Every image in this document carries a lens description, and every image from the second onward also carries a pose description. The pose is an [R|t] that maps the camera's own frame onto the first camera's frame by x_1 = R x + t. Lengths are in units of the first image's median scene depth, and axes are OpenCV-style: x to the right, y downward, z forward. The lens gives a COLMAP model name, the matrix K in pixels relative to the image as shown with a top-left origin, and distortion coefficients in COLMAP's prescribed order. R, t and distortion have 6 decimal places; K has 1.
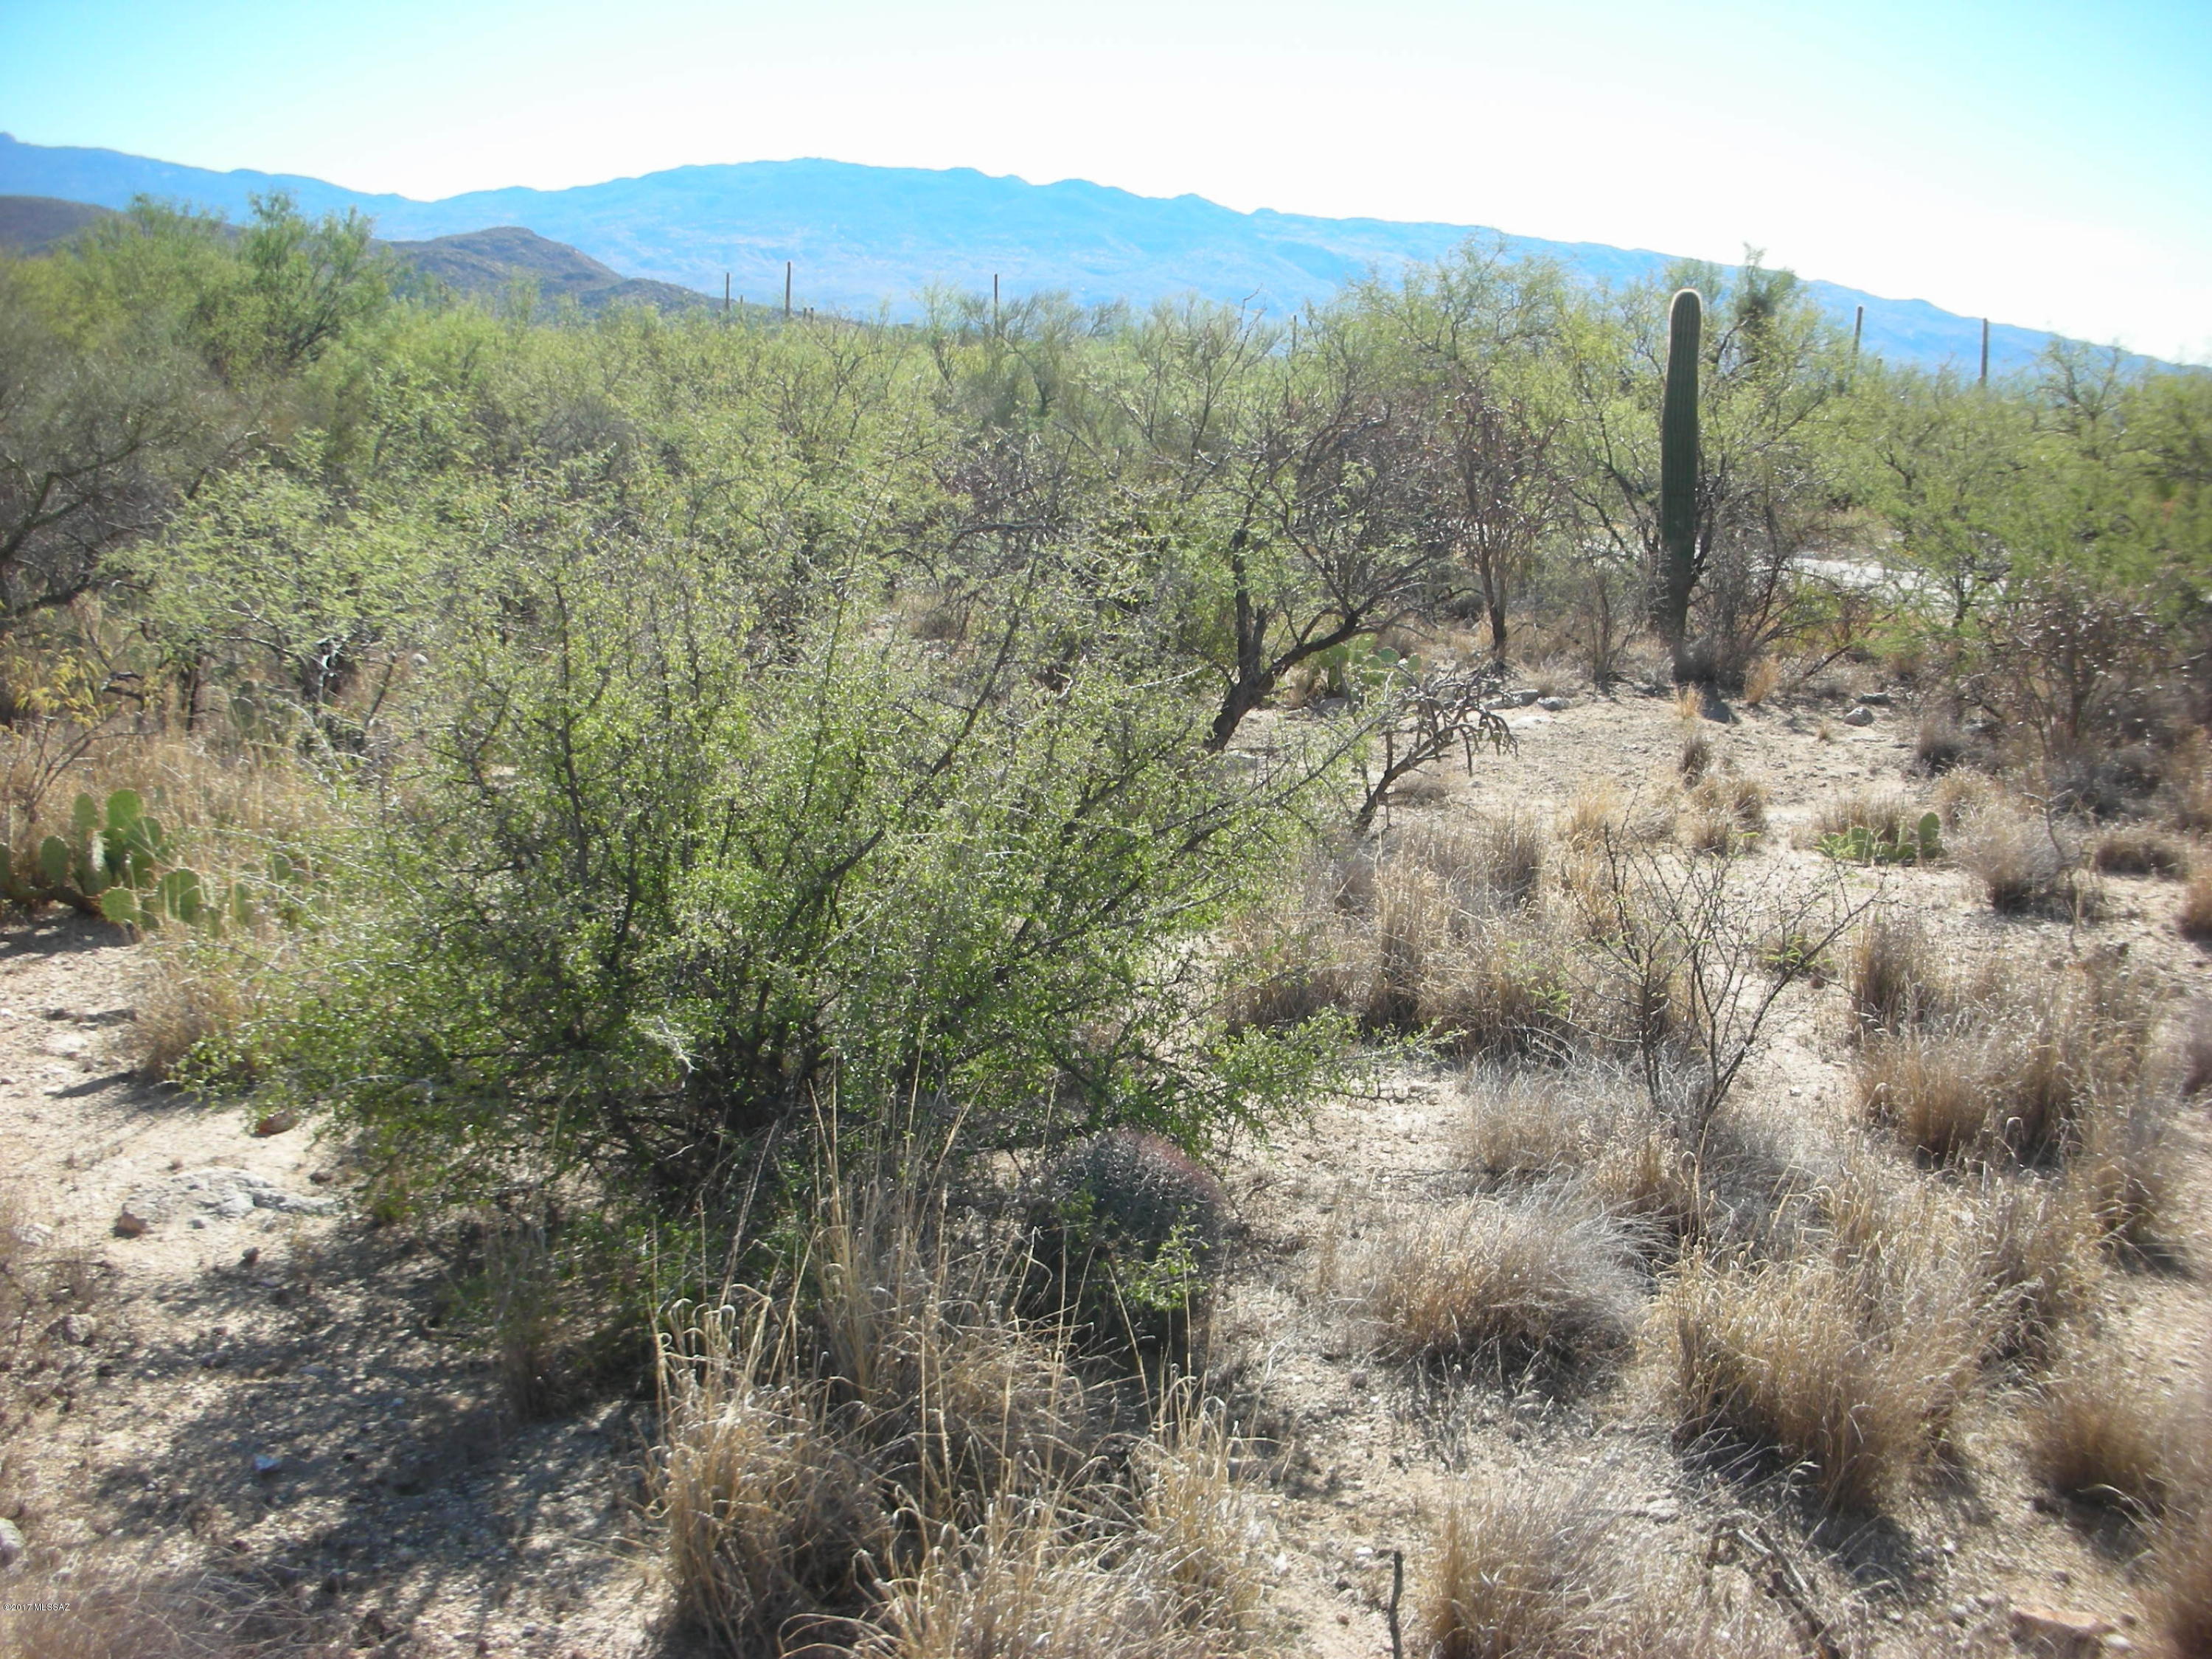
lens RADIAL K [[2223.8, 0, 1125.2], [0, 2223.8, 825.2], [0, 0, 1]] dist [-0.220795, 0.156851]
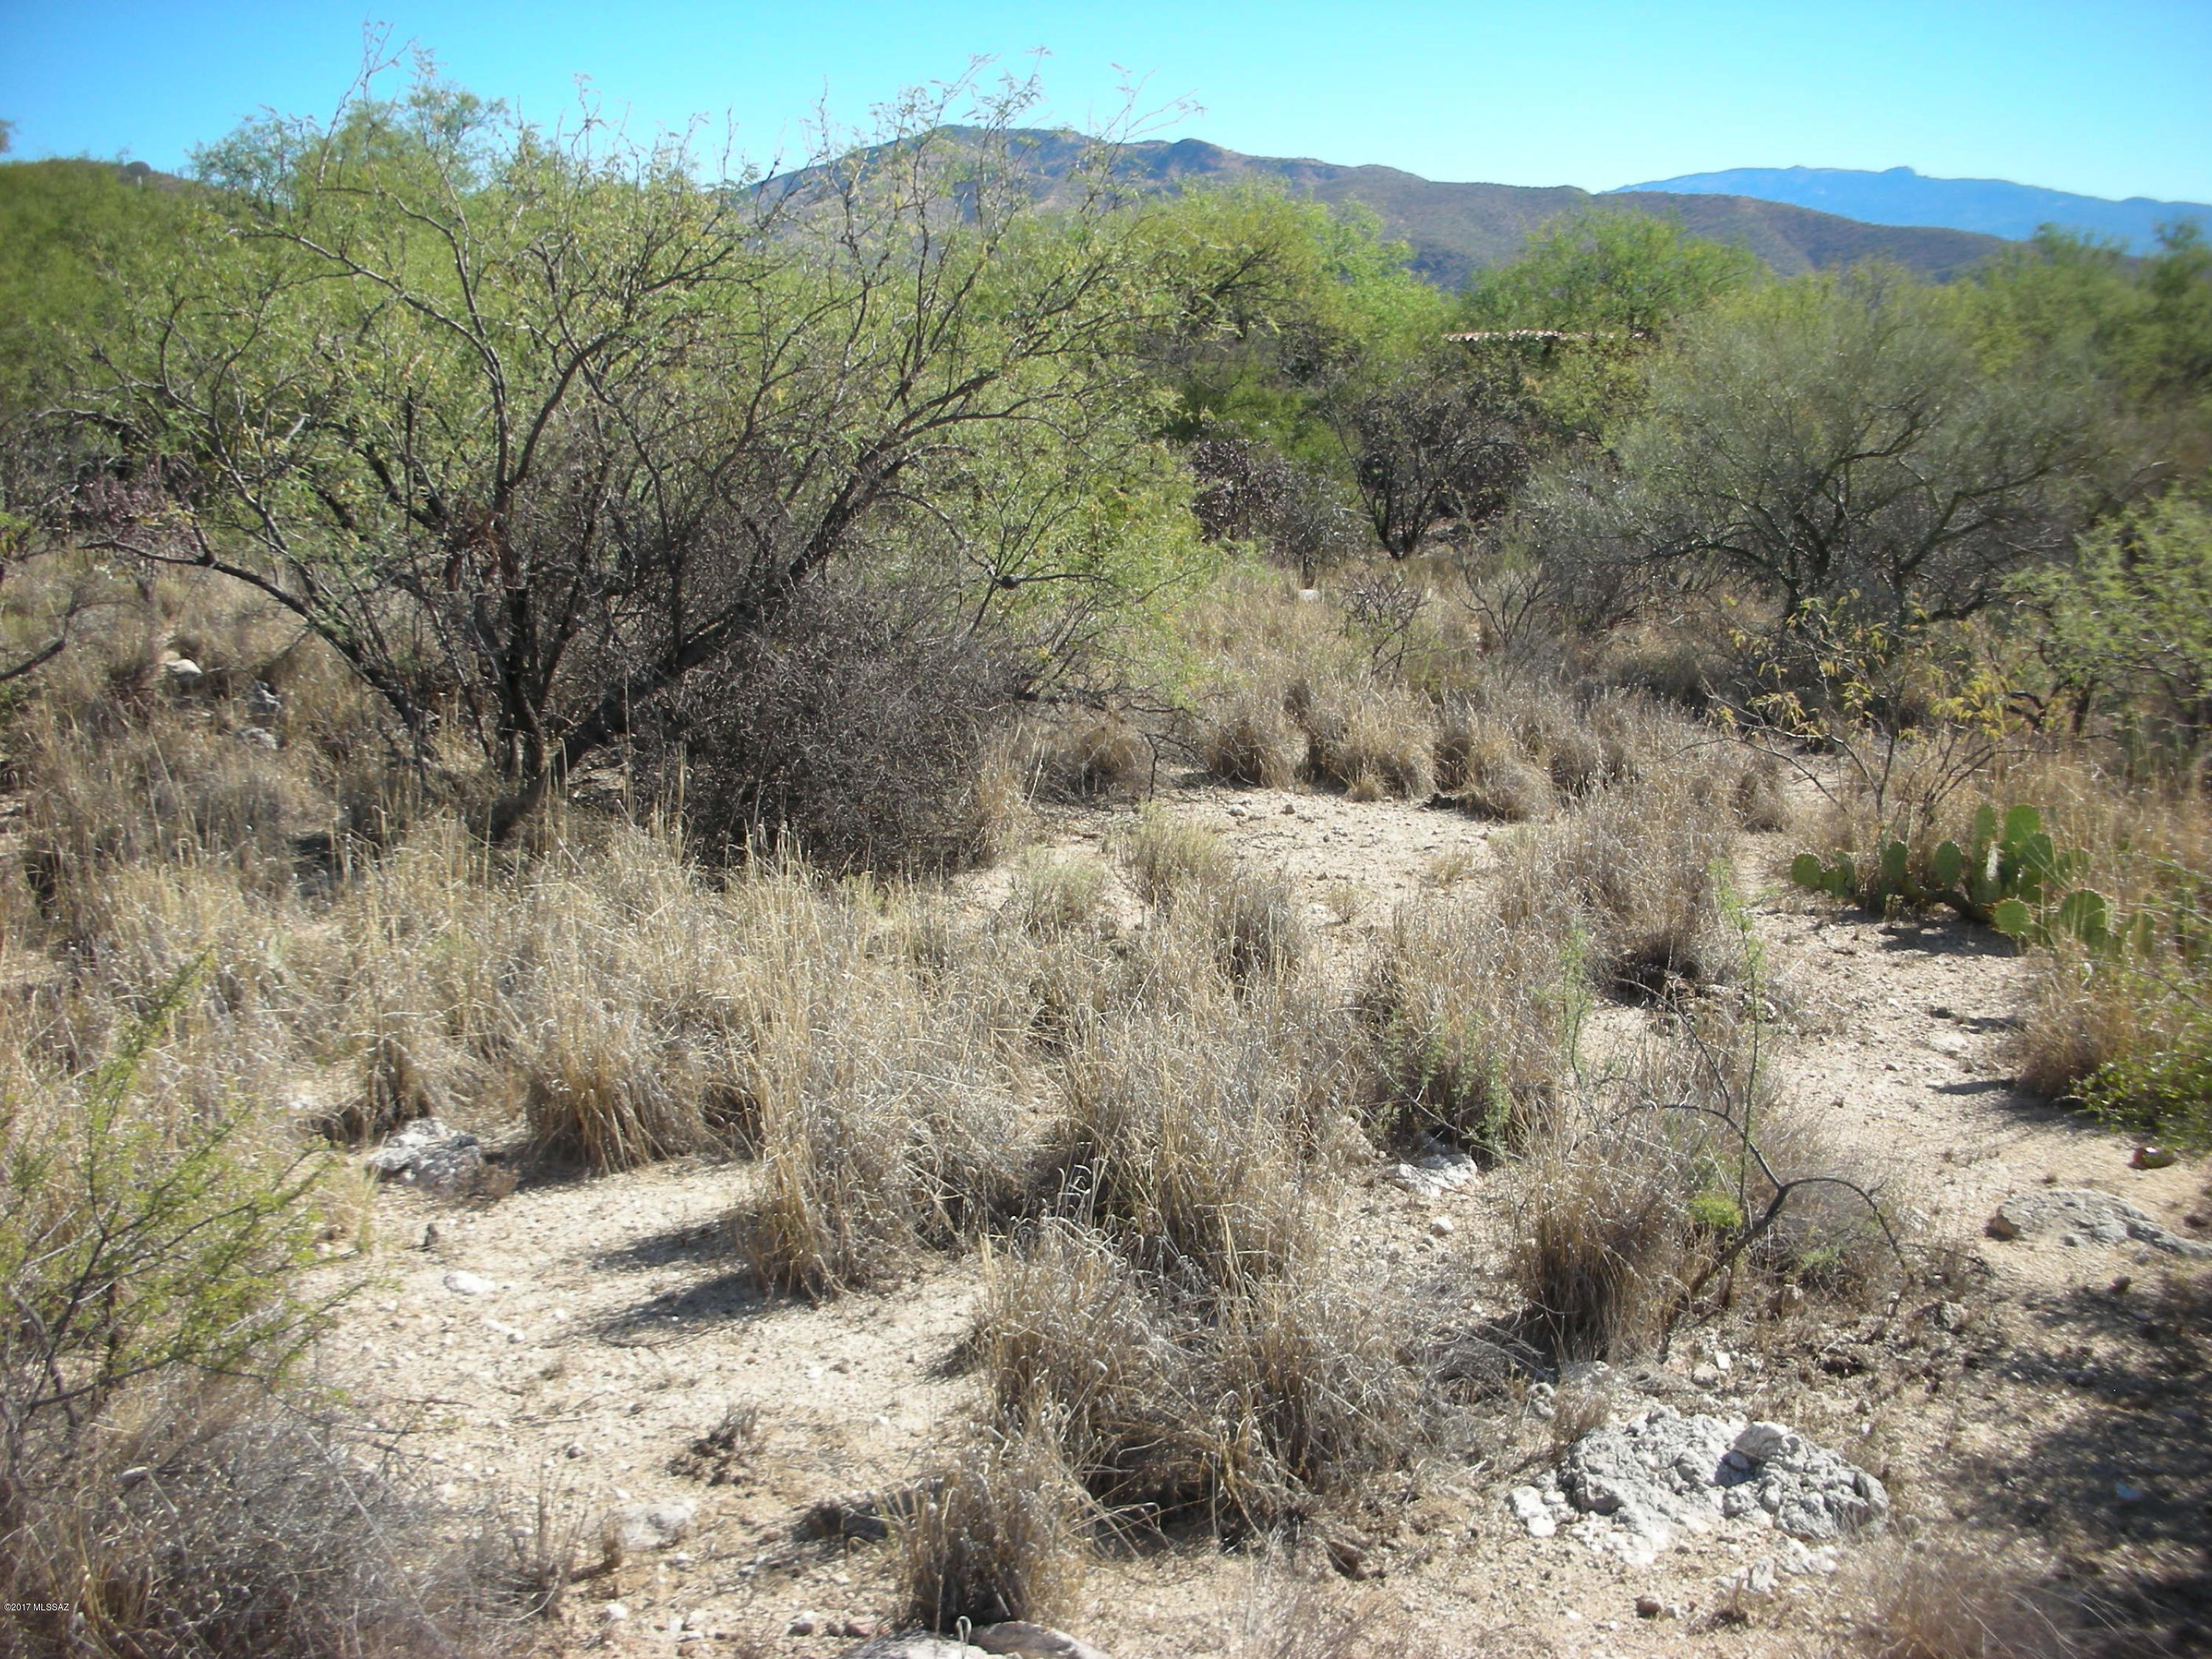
lens RADIAL K [[2223.8, 0, 1125.2], [0, 2223.8, 825.2], [0, 0, 1]] dist [-0.220795, 0.156851]
pose [[0.700667, 0.118508, -0.703578, -0.067953], [-0.128240, 0.990968, 0.039206, 0.010935], [0.701869, 0.062757, 0.709536, -0.039410]]
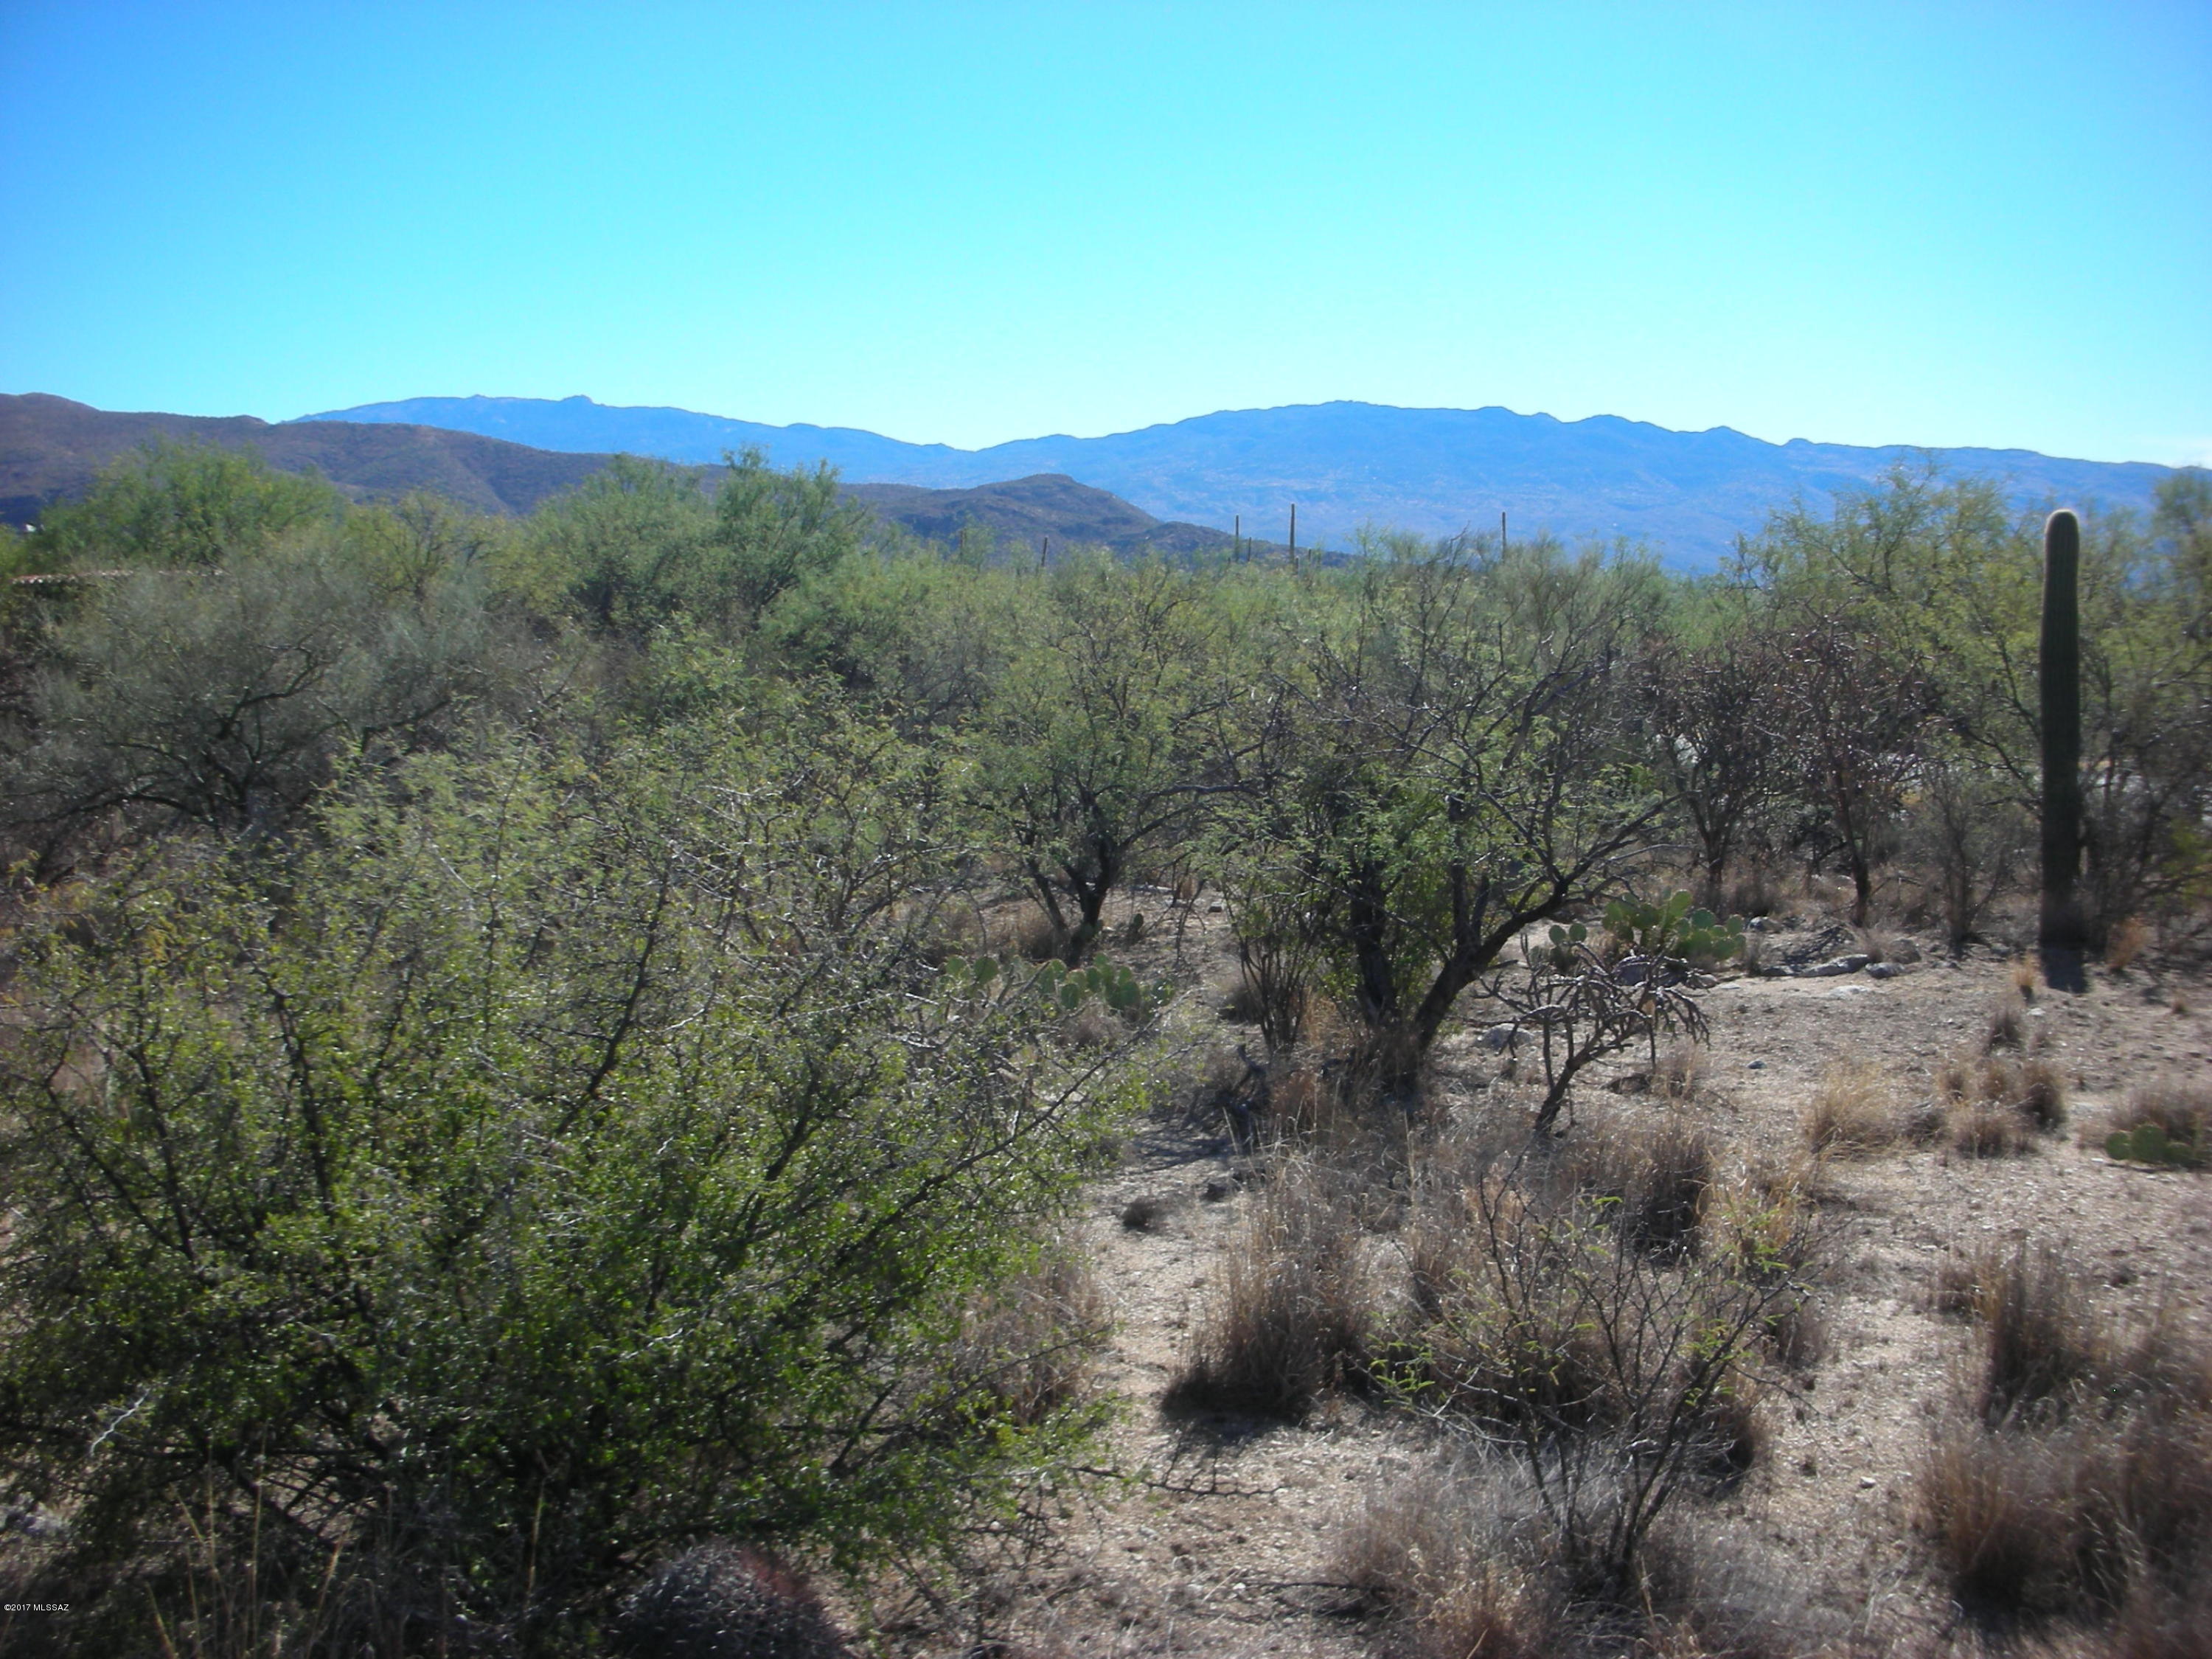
lens RADIAL K [[2223.8, 0, 1125.2], [0, 2223.8, 825.2], [0, 0, 1]] dist [-0.220795, 0.156851]
pose [[0.971454, -0.003741, -0.237199, 0.100820], [-0.021555, 0.994348, -0.103963, -0.014644], [0.236247, 0.106108, 0.965882, 0.058190]]
